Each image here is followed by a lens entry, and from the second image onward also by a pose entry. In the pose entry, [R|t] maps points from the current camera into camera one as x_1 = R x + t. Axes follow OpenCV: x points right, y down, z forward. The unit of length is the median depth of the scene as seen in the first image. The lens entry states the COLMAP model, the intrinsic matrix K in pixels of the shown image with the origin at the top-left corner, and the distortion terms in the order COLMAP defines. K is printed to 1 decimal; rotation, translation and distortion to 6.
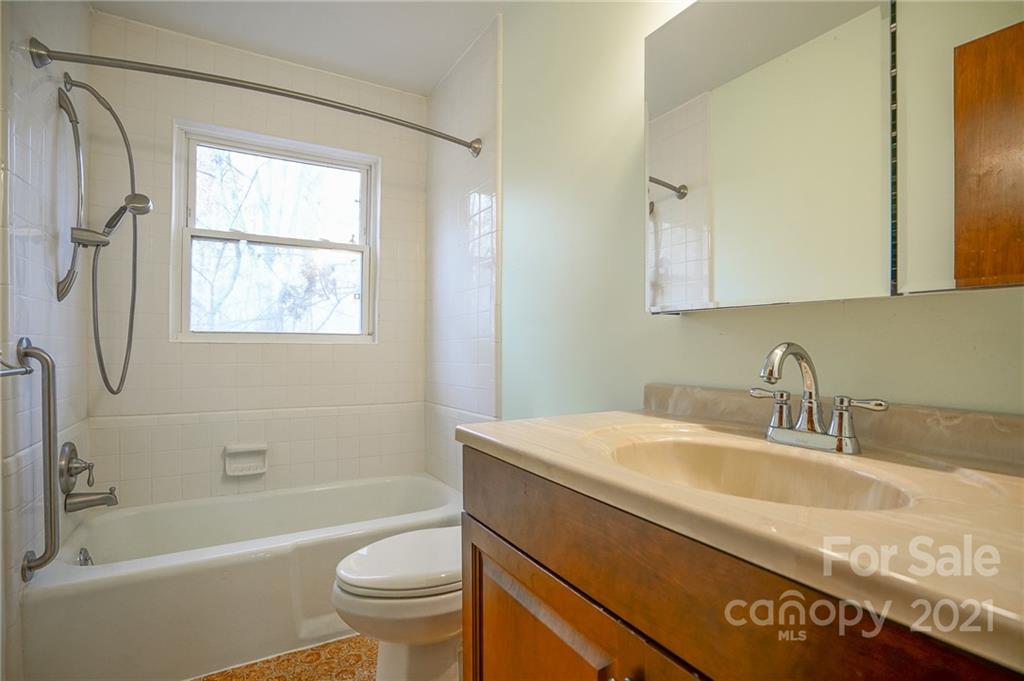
lens RADIAL K [[487.3, 0, 512.8], [0, 487.3, 343.3], [0, 0, 1]] dist [-0.028218, 0.000082]
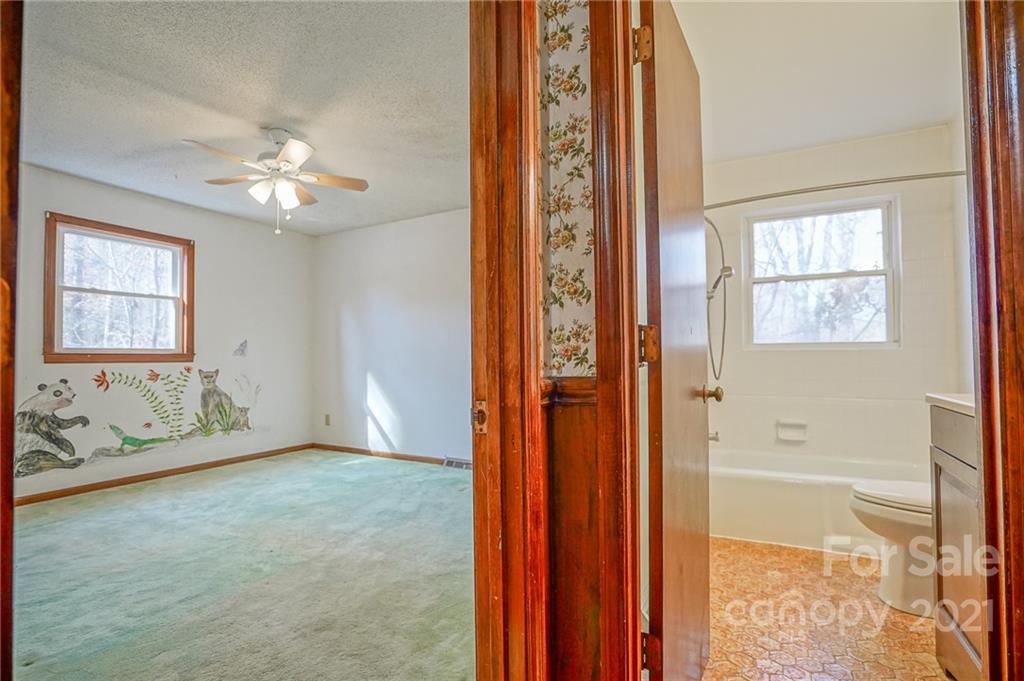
lens RADIAL K [[479.3, 0, 496.1], [0, 479.3, 346.6], [0, 0, 1]] dist [-0.051087, 0.016081]
pose [[0.497074, -0.024899, -0.867351, 0.213915], [0.008380, 0.999679, -0.023896, 0.013224], [0.867667, 0.004609, 0.497124, -0.429184]]
